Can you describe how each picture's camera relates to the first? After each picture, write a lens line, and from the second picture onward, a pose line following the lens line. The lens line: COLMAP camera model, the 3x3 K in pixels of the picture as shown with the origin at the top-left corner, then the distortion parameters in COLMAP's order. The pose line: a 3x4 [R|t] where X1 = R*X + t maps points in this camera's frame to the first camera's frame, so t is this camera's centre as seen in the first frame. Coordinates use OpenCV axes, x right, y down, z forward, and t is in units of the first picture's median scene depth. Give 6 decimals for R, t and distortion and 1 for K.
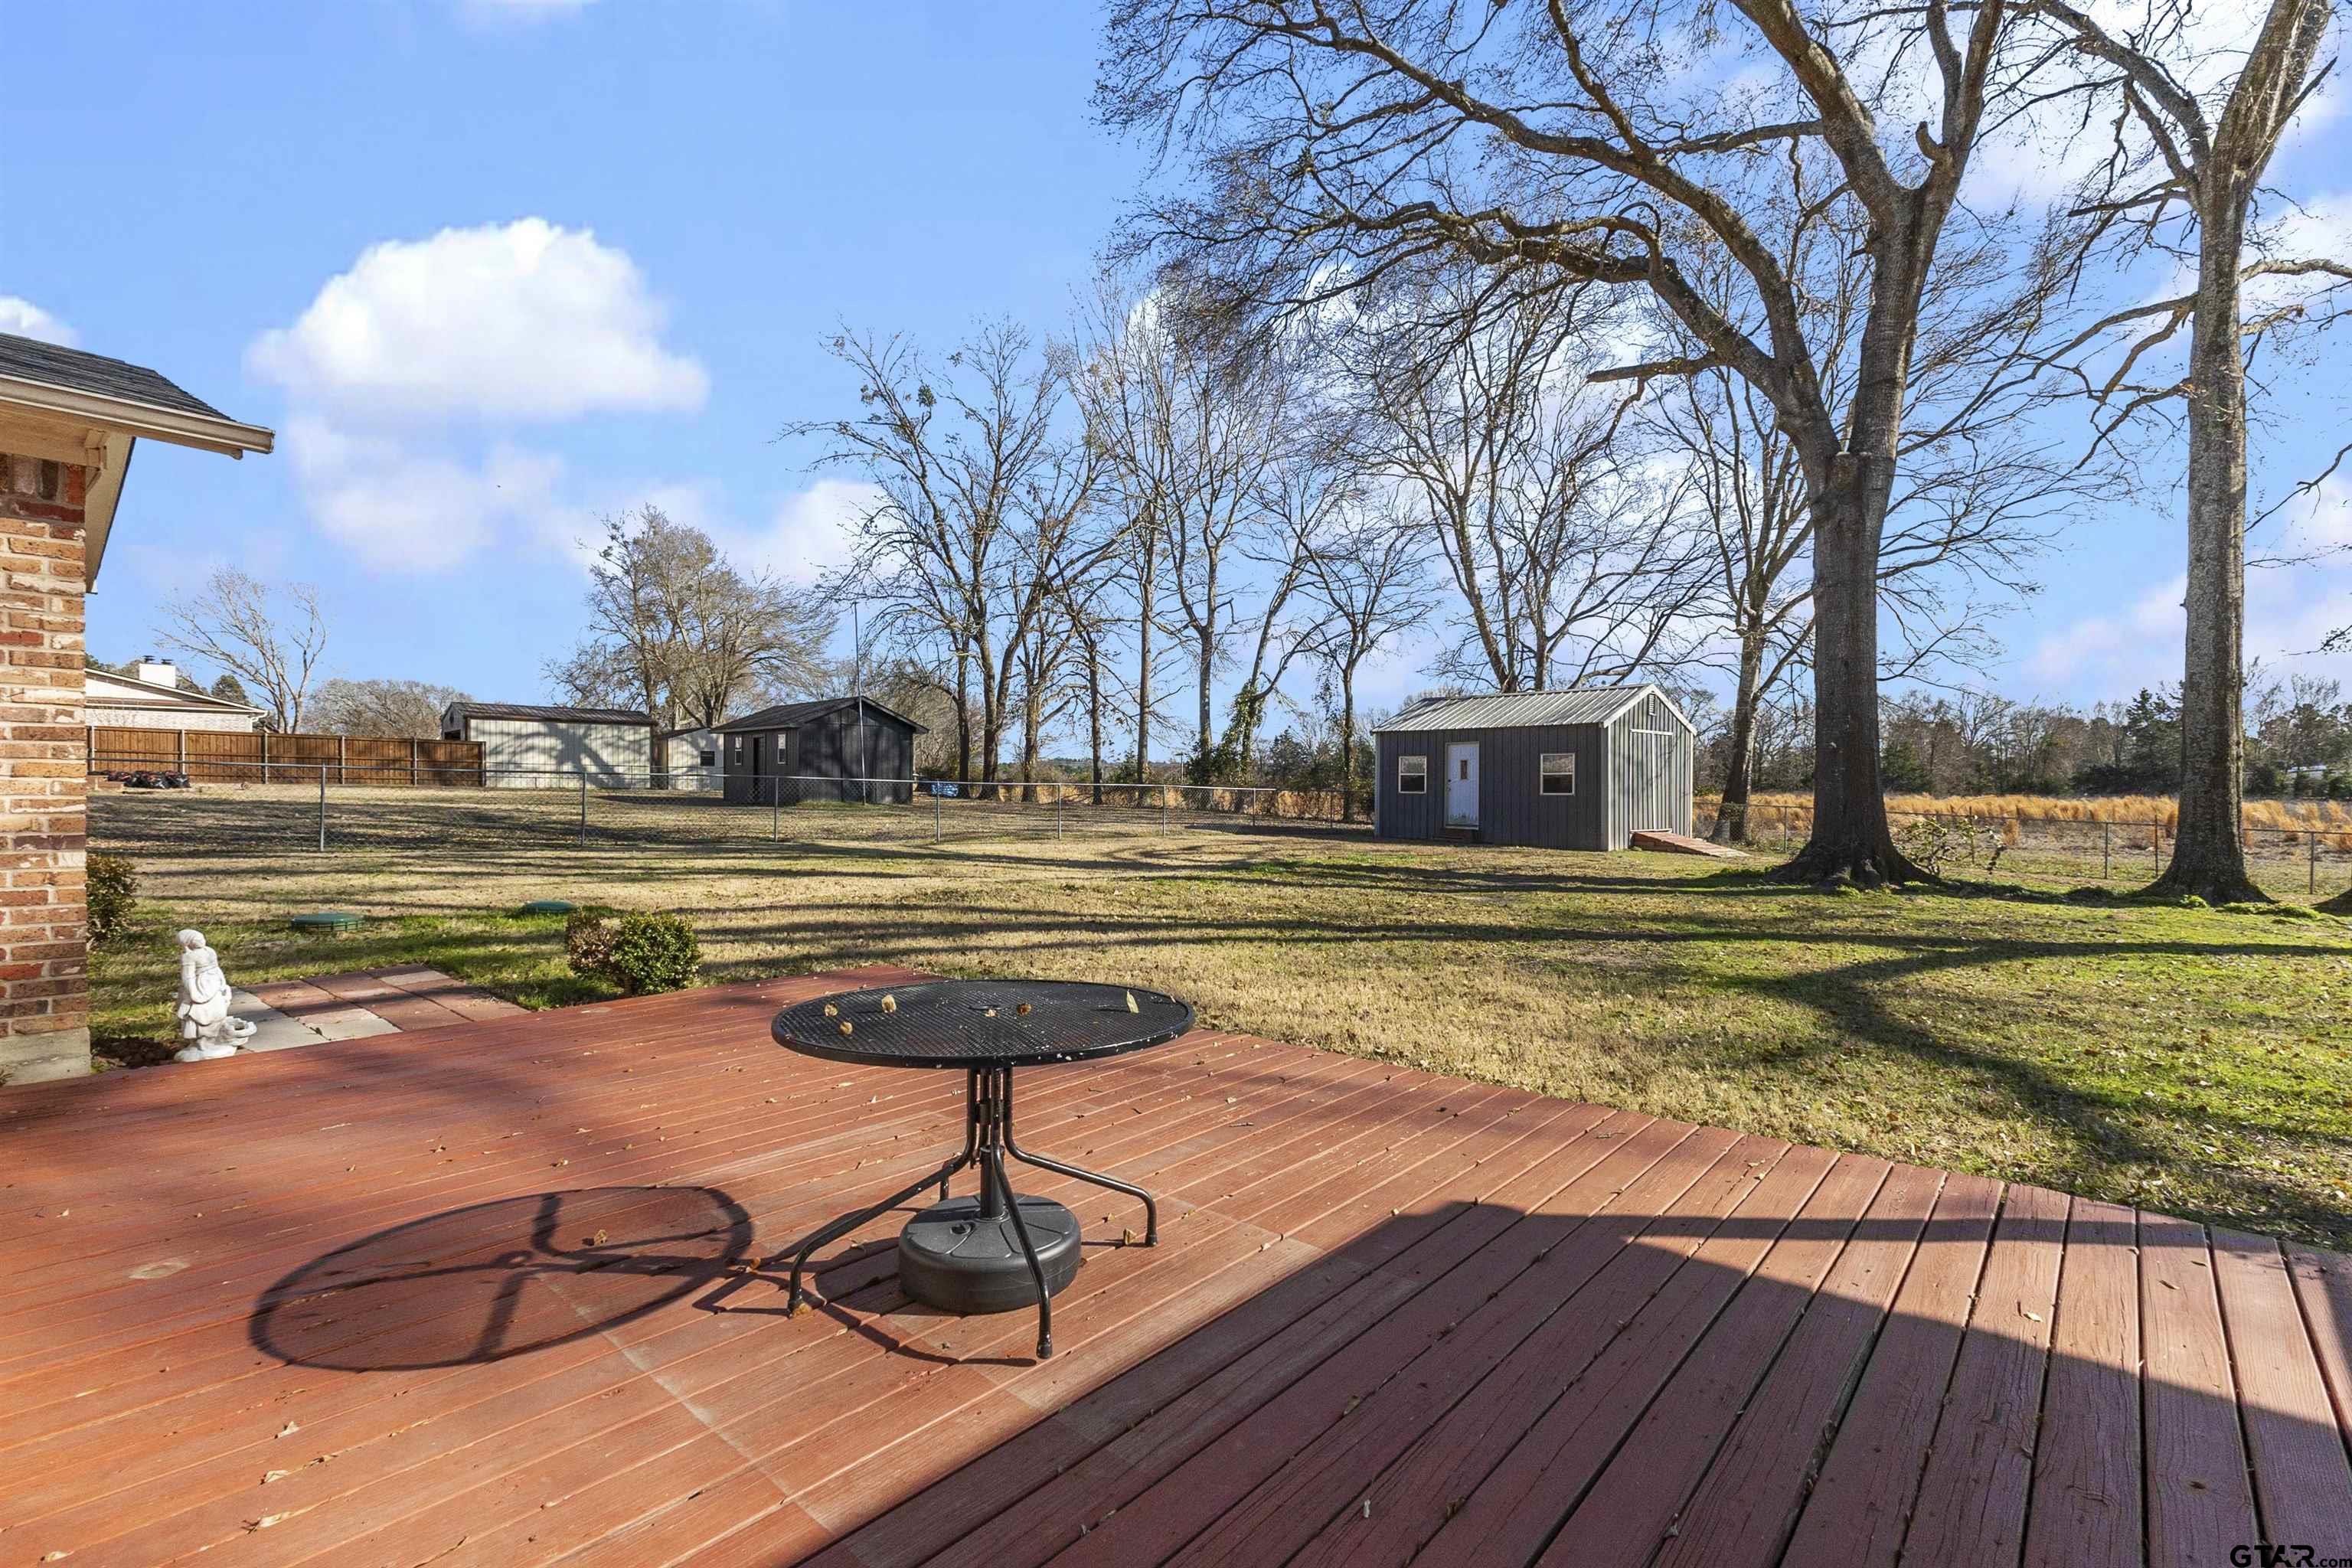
lens RADIAL K [[1091.4, 0, 1181.4], [0, 1091.4, 785.8], [0, 0, 1]] dist [0.040395, -0.014846]
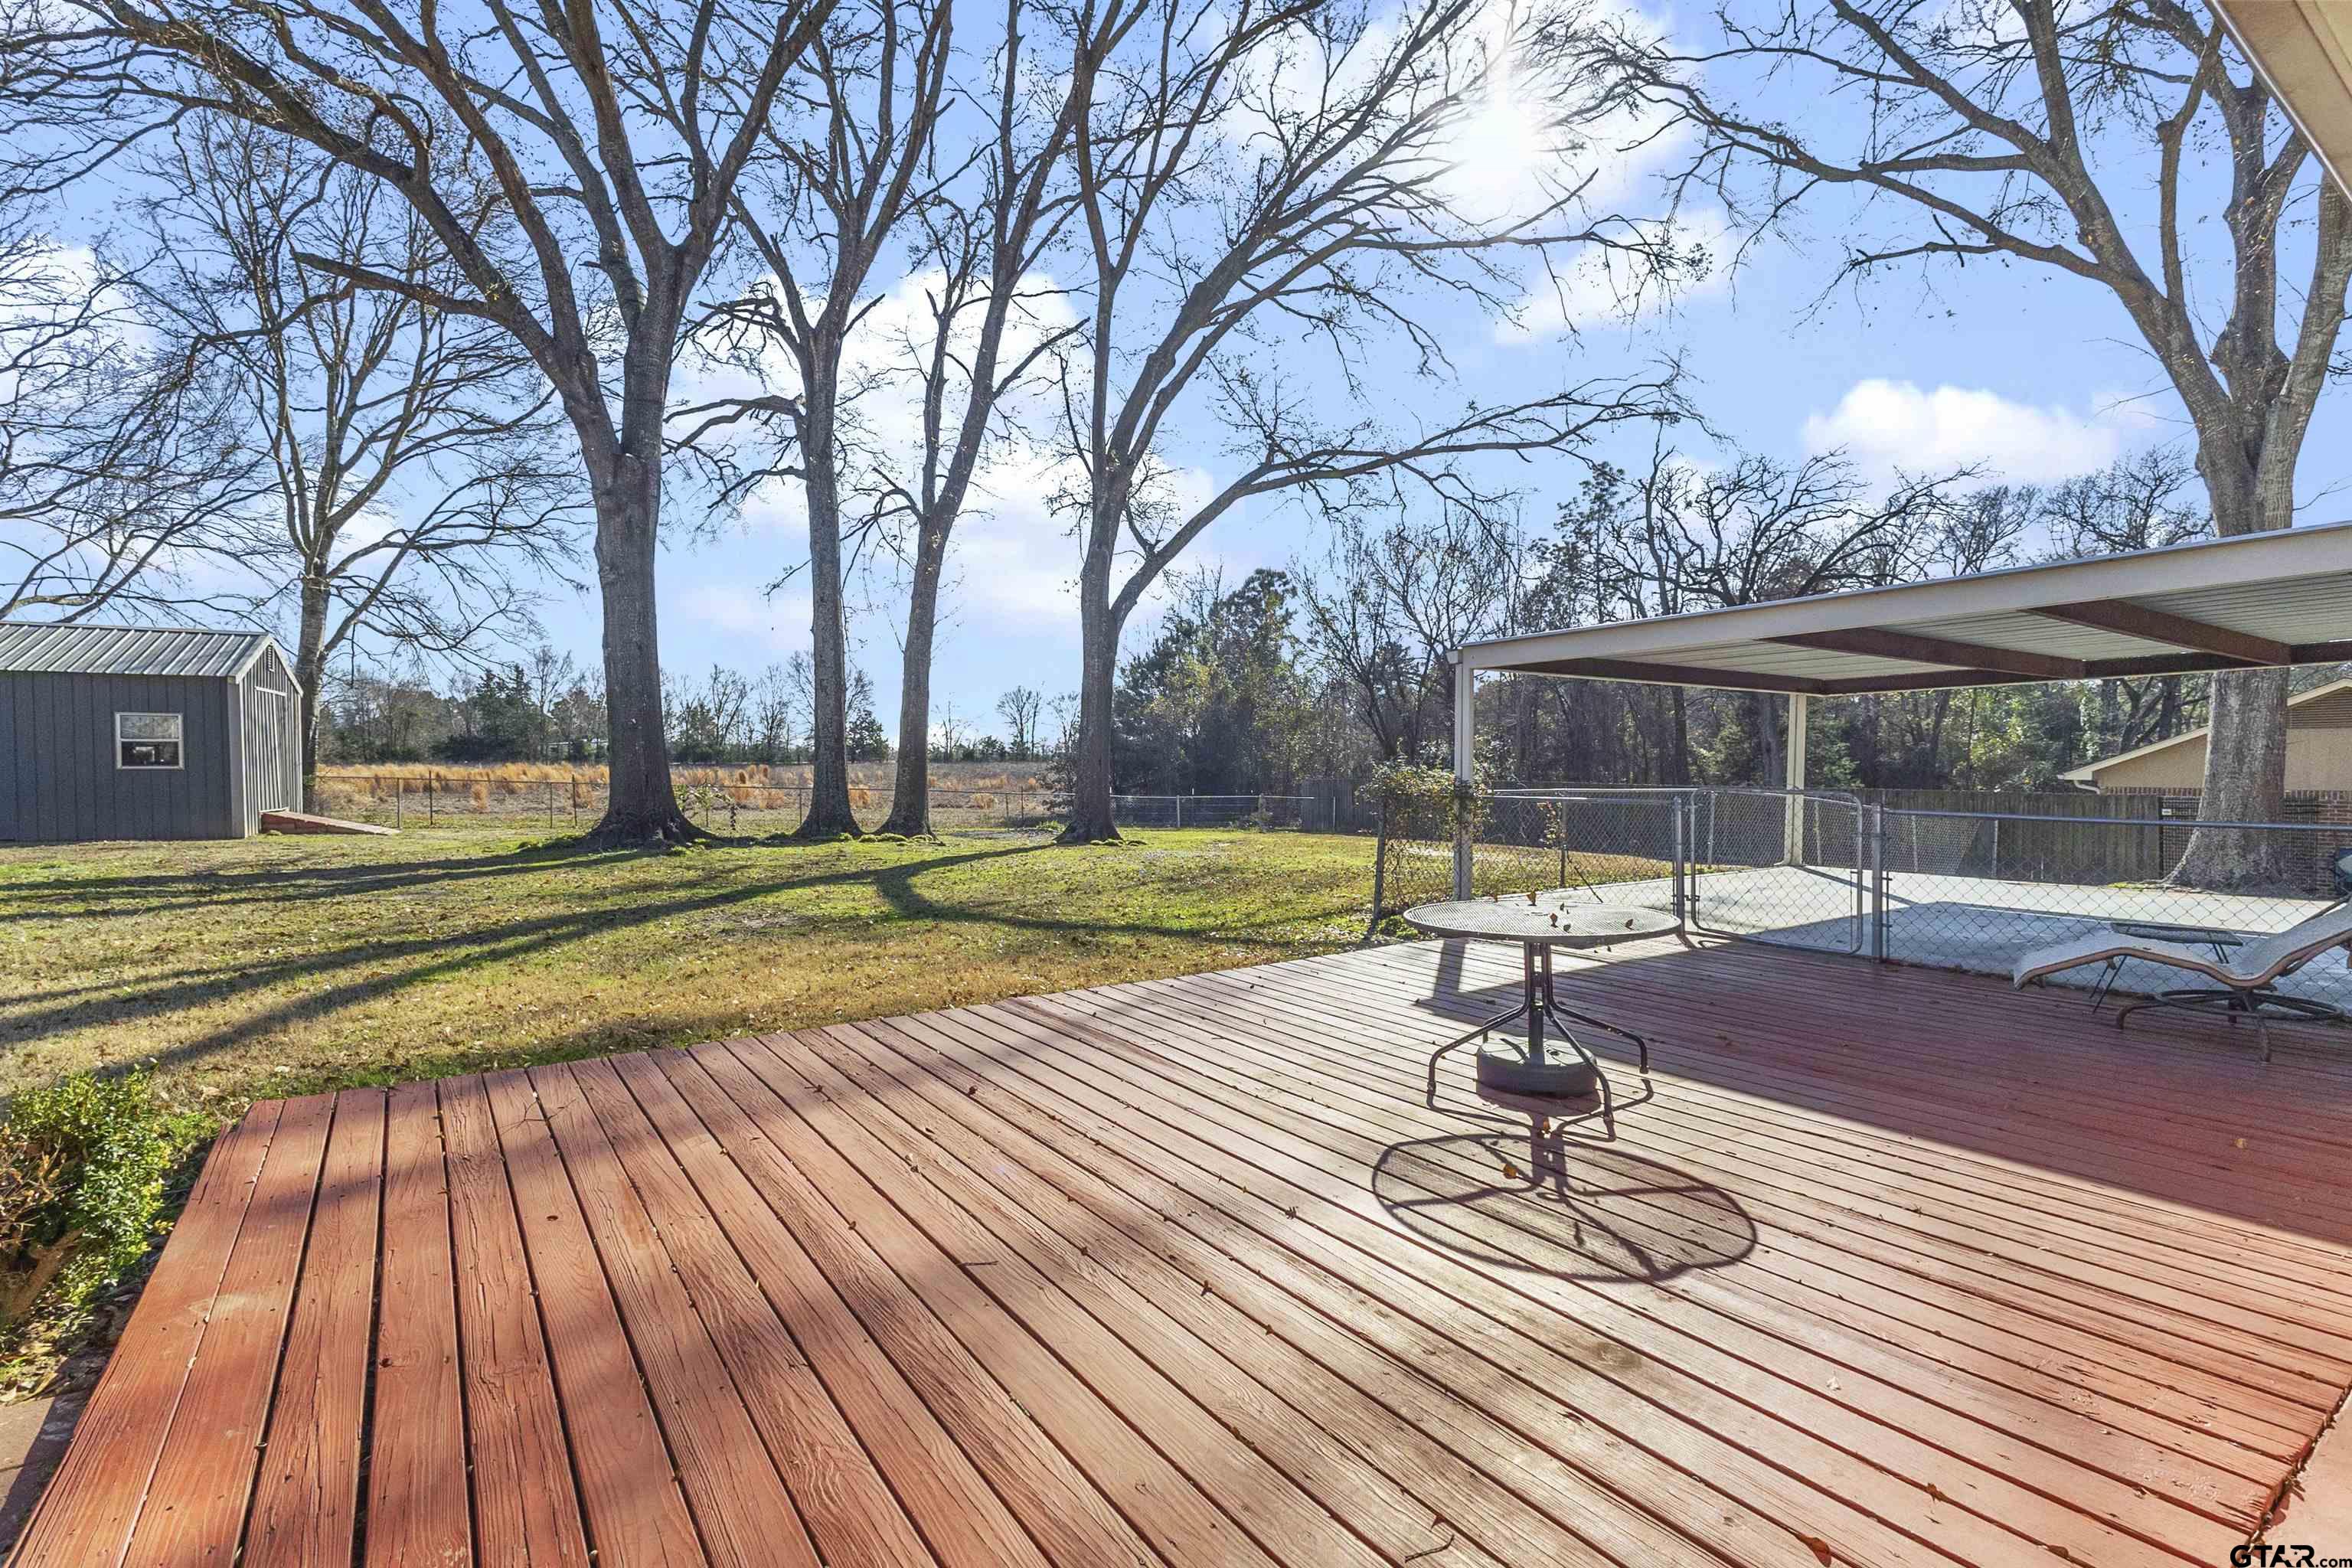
lens RADIAL K [[1078.8, 0, 1176.0], [0, 1078.8, 784.0], [0, 0, 1]] dist [0.031218, -0.012048]
pose [[0.232608, -0.025052, 0.972248, -0.318581], [-0.003962, 0.999635, 0.026705, -0.005272], [-0.972562, -0.010064, 0.232424, 0.201572]]
